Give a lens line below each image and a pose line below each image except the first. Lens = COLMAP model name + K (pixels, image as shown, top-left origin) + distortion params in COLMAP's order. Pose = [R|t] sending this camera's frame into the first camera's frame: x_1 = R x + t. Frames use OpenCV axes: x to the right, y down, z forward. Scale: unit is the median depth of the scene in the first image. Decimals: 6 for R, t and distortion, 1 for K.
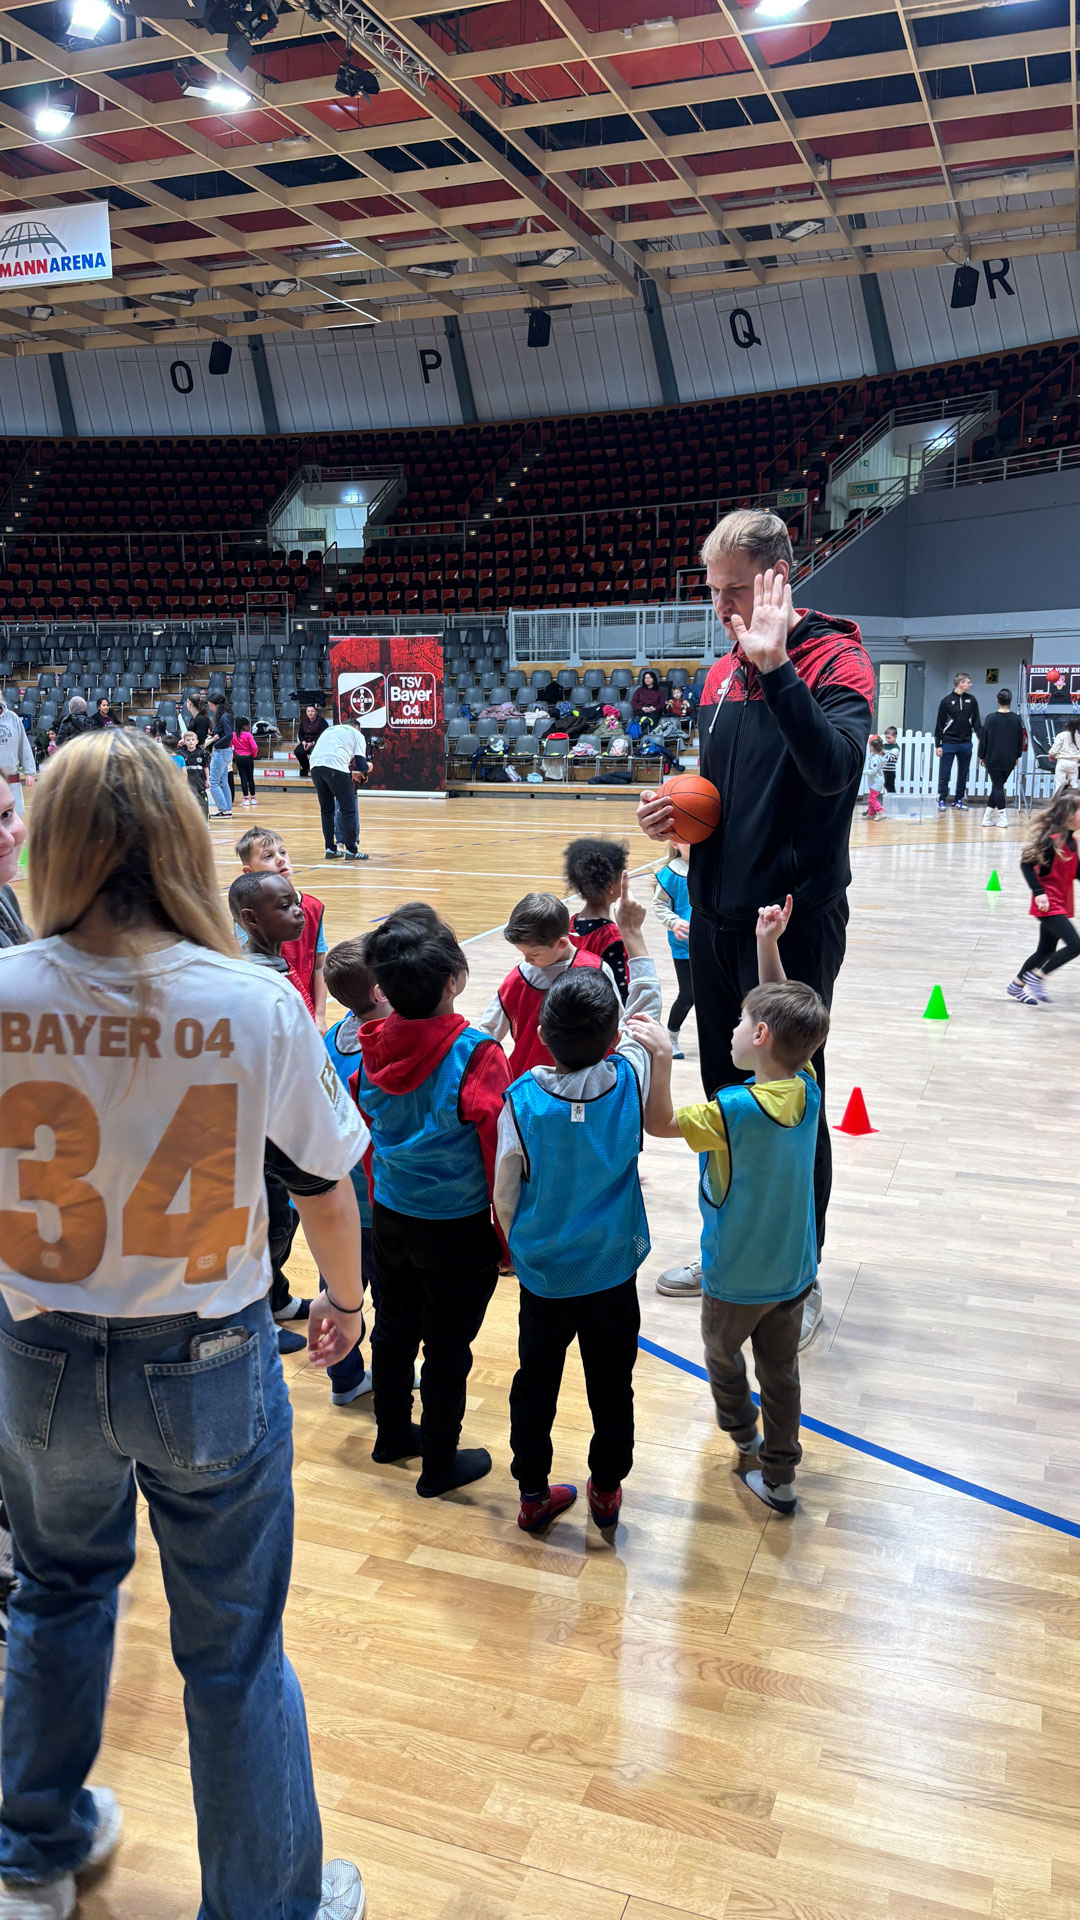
lens RADIAL K [[1450.7, 0, 540.6], [0, 1450.7, 945.0], [0, 0, 1]] dist [0.014936, 0.001596]
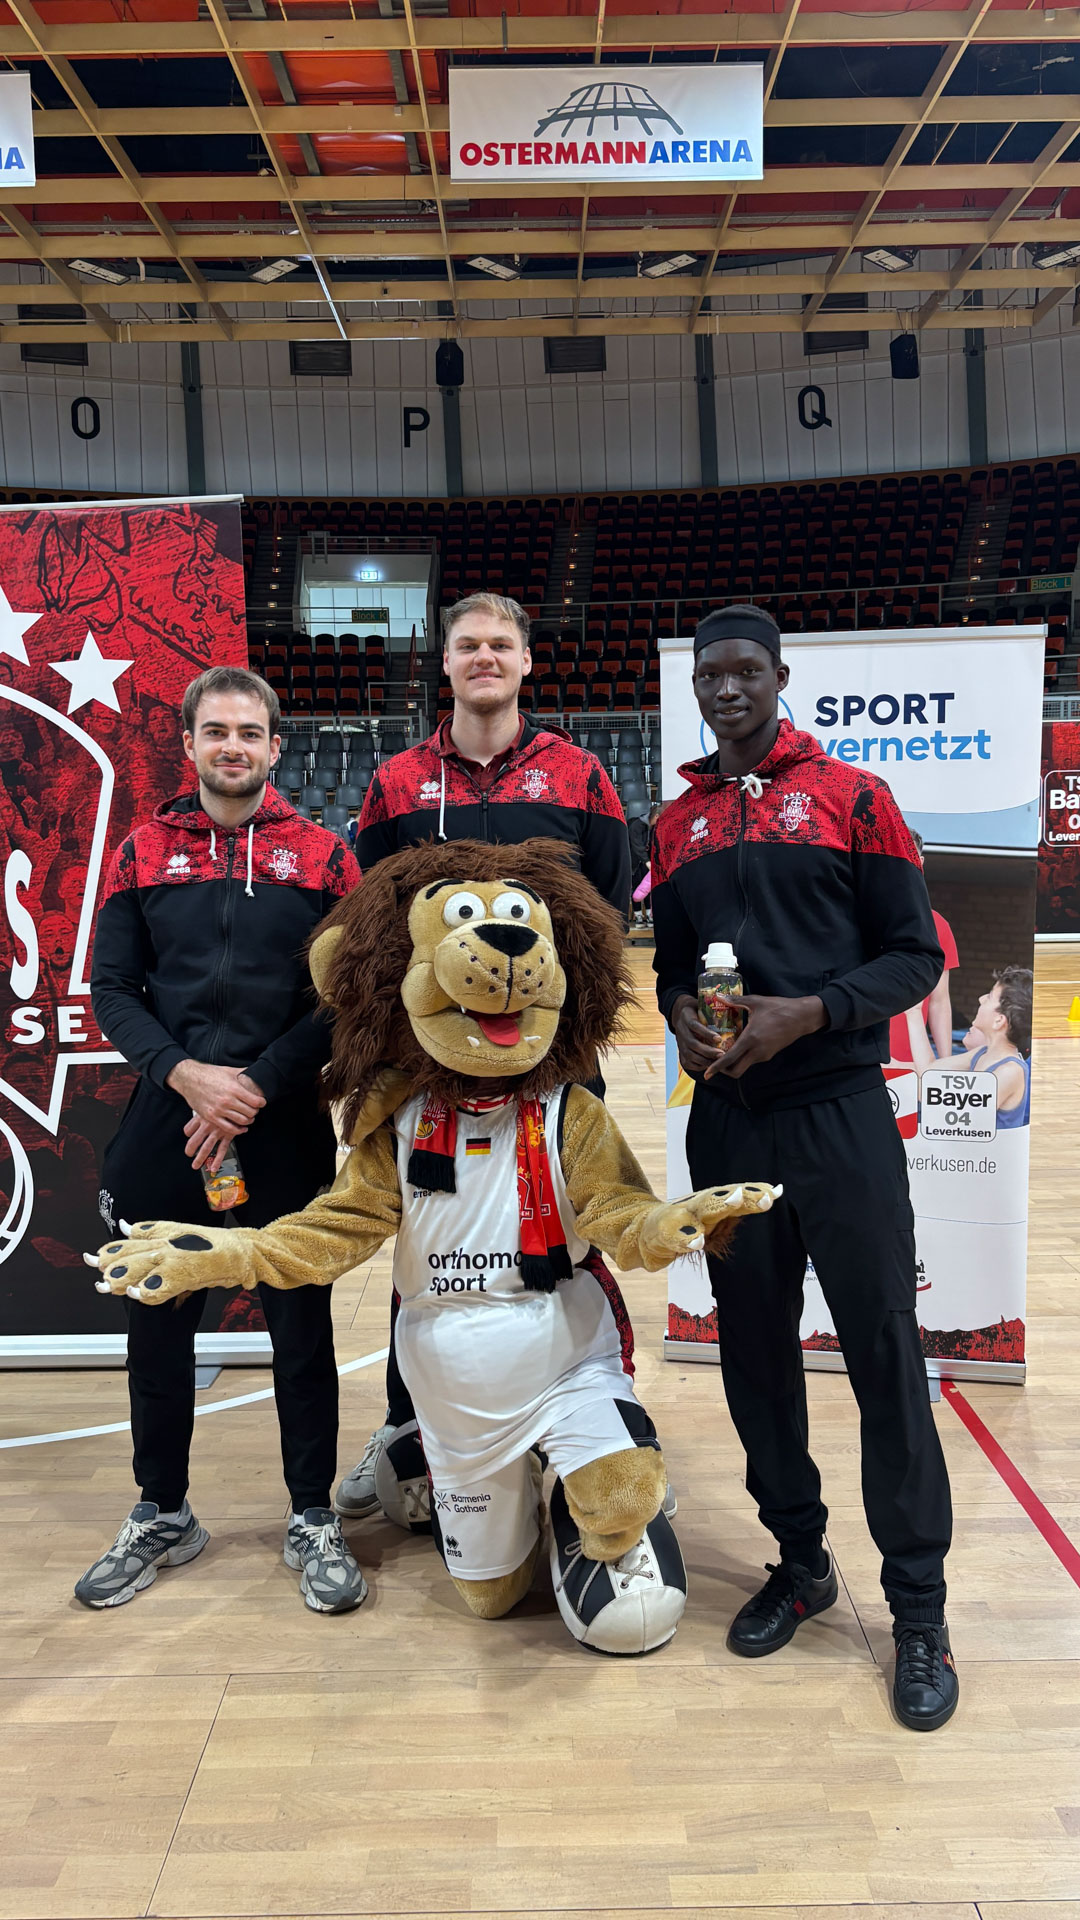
lens RADIAL K [[1450.7, 0, 538.2], [0, 1450.7, 963.6], [0, 0, 1]] dist [0.014936, 0.001596]
pose [[0.937314, -0.049651, 0.344930, -0.435756], [0.075009, 0.995343, -0.060555, -0.049442], [-0.340317, 0.082632, 0.936673, 0.305893]]
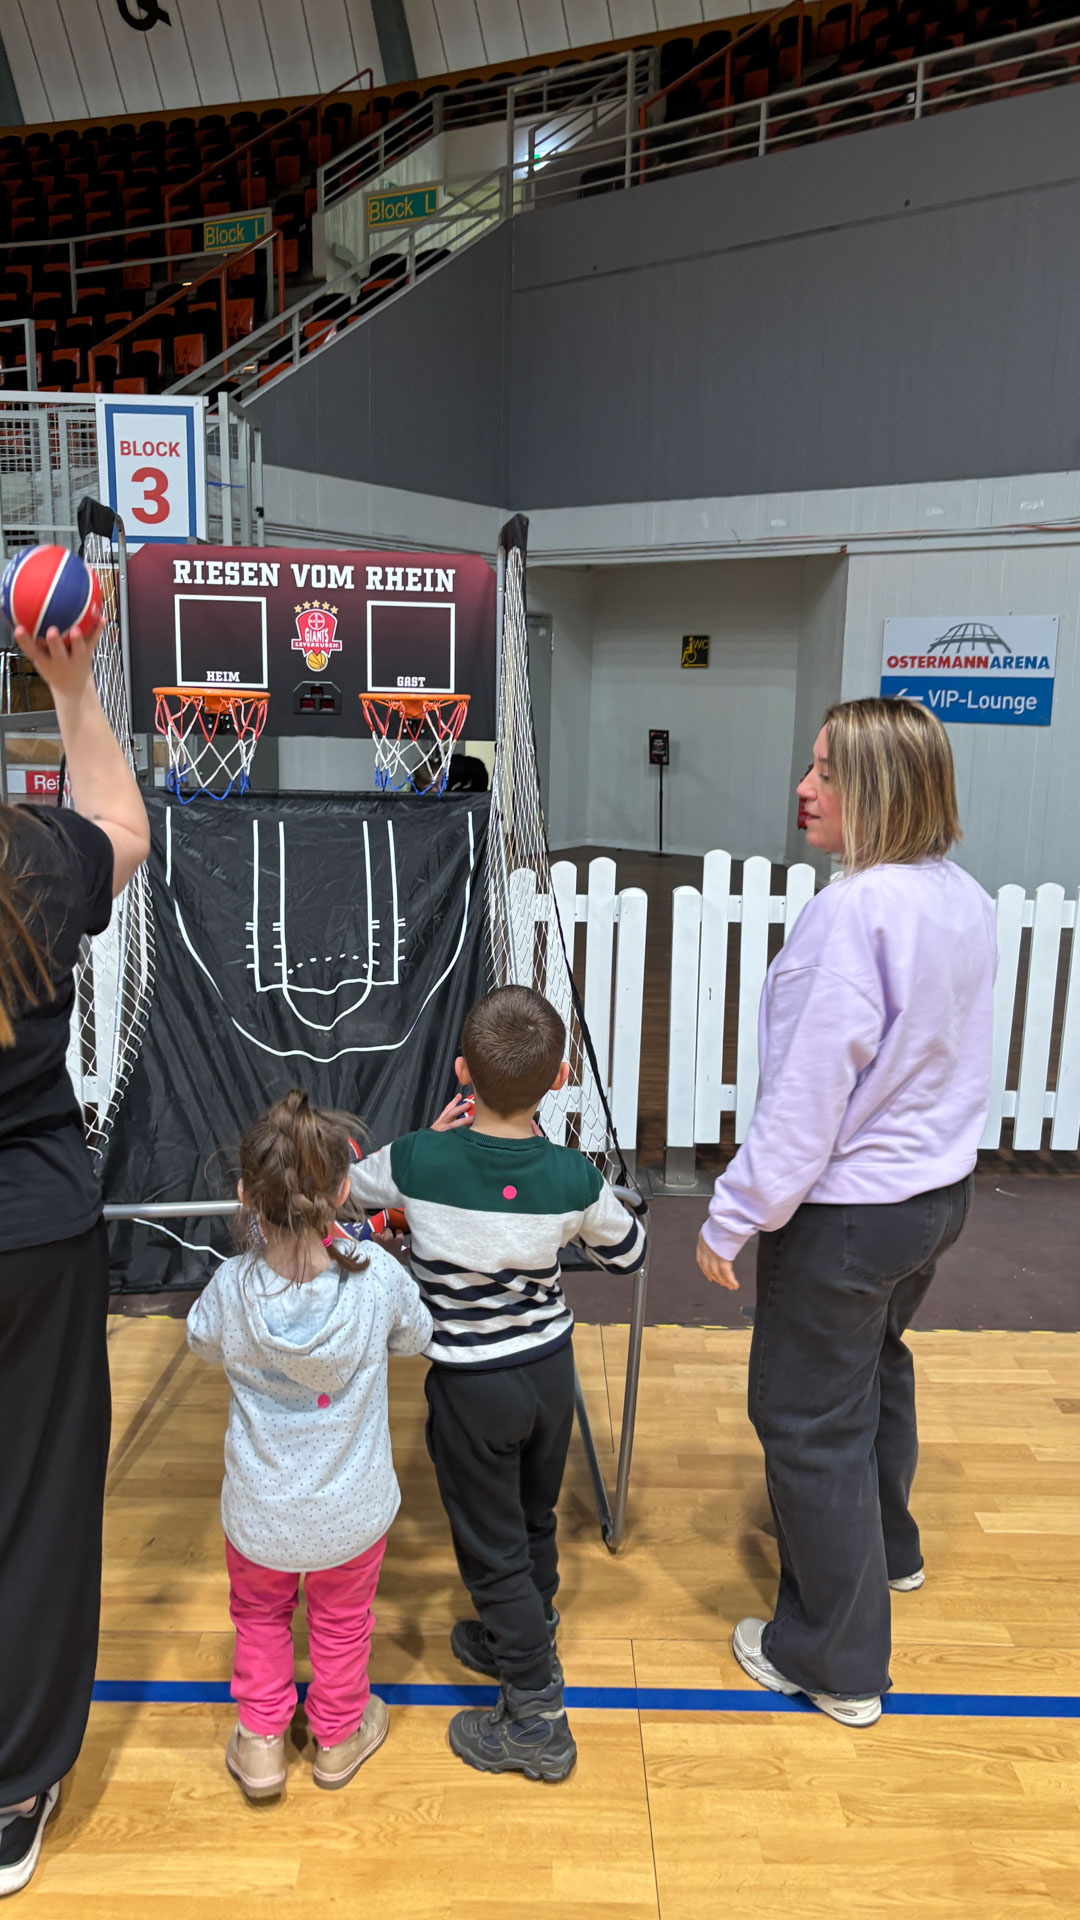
lens RADIAL K [[1450.7, 0, 537.5], [0, 1450.7, 964.6], [0, 0, 1]] dist [0.014936, 0.001596]
pose [[0.938136, -0.048544, 0.342847, 0.095520], [0.039062, 0.998641, 0.034512, -0.096534], [-0.344056, -0.018984, 0.938757, 0.546089]]
